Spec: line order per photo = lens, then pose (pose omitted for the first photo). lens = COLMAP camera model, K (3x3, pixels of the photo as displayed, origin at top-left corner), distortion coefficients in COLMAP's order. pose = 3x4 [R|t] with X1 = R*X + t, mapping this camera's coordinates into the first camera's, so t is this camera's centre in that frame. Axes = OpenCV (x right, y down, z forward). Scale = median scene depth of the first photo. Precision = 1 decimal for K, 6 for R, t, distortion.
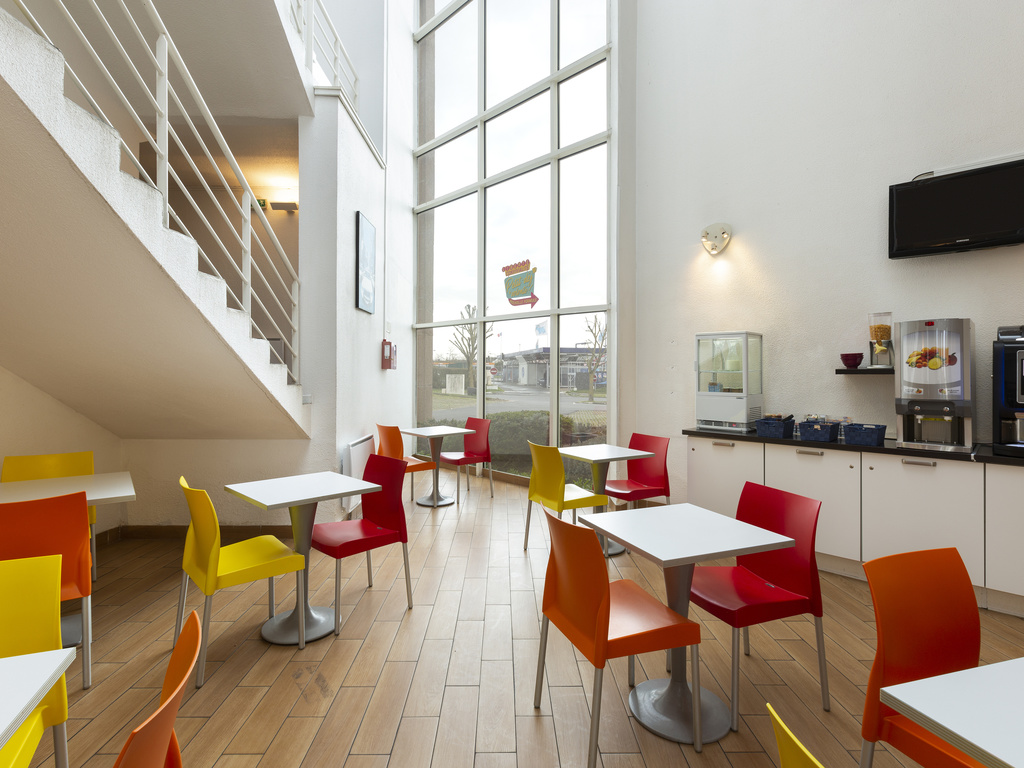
lens RADIAL K [[521.5, 0, 509.8], [0, 521.5, 368.8], [0, 0, 1]] dist [-0.000257, 0.000377]
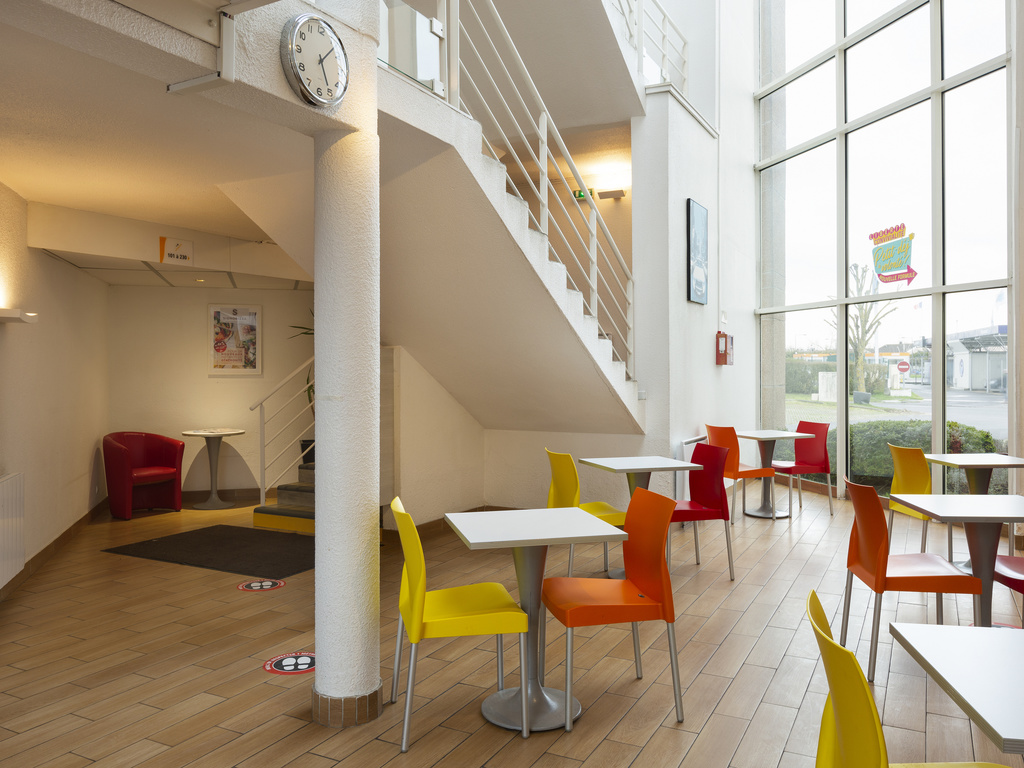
lens RADIAL K [[789.3, 0, 510.6], [0, 789.3, 366.1], [0, 0, 1]] dist [0.002861, 0.000734]
pose [[0.876535, -0.007658, -0.481278, 0.103511], [0.008656, 0.999963, -0.000145, -0.000443], [0.481261, -0.004039, 0.876568, -0.379930]]
